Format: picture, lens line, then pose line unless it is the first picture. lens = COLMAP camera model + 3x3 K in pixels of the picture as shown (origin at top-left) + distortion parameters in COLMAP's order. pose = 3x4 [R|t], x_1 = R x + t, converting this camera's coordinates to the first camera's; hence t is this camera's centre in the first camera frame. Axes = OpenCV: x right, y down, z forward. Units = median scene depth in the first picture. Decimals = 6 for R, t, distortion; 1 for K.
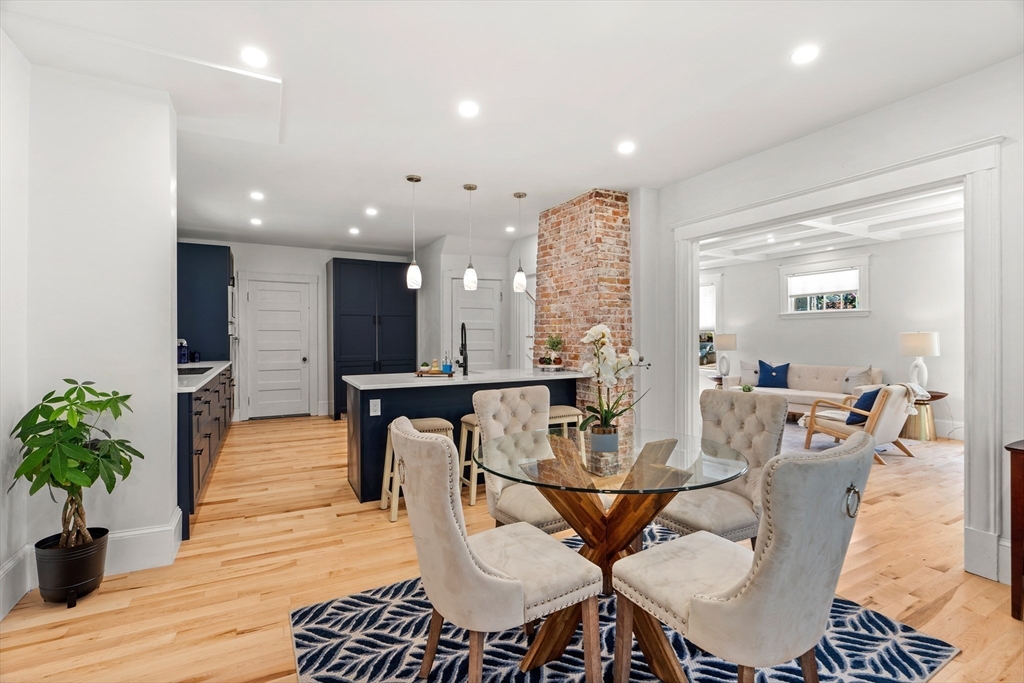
lens RADIAL K [[476.1, 0, 525.7], [0, 476.1, 322.8], [0, 0, 1]] dist [-0.004964, 0.003170]
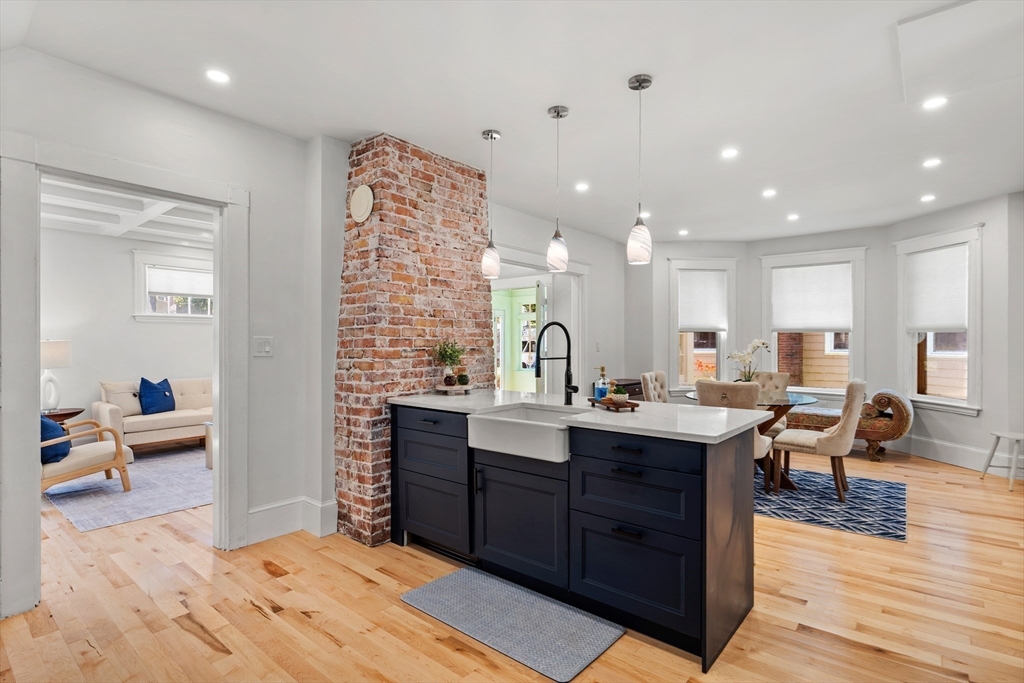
lens RADIAL K [[495.3, 0, 513.3], [0, 495.3, 329.3], [0, 0, 1]] dist [-0.008352, 0.003602]
pose [[-0.360977, 0.025471, 0.932227, -0.804459], [-0.024834, 0.999010, -0.036912, 0.038264], [-0.932244, -0.036476, -0.359987, 1.457030]]
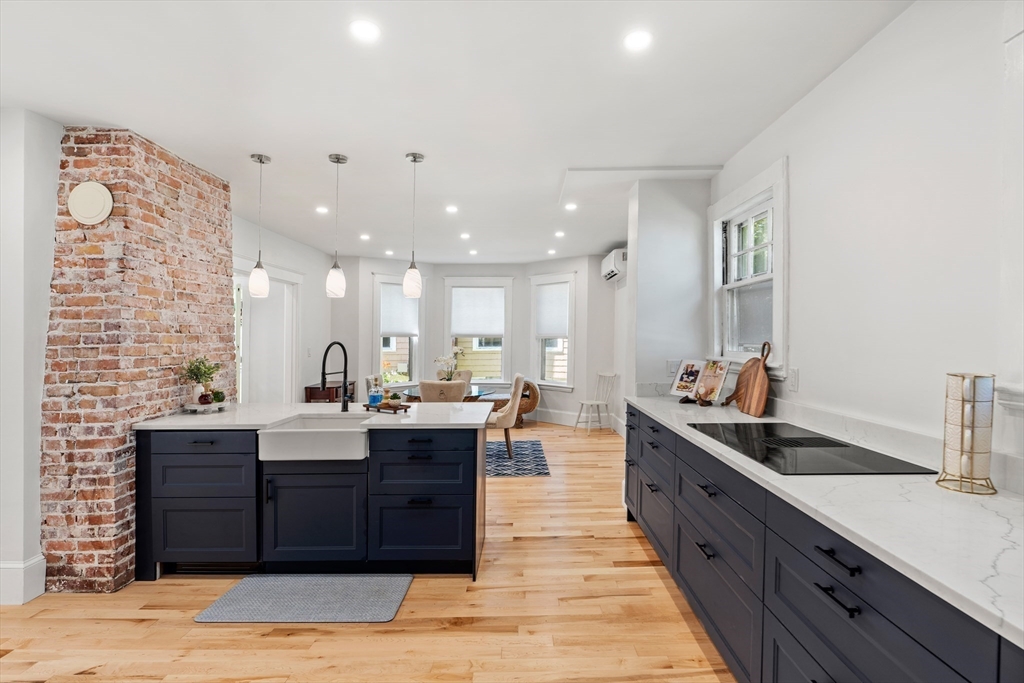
lens RADIAL K [[476.1, 0, 512.3], [0, 476.1, 335.4], [0, 0, 1]] dist [-0.004964, 0.003170]
pose [[-0.864802, 0.007053, 0.502064, -0.815532], [-0.007619, 0.999602, -0.027167, 0.008340], [-0.502056, -0.027319, -0.864404, 1.688805]]
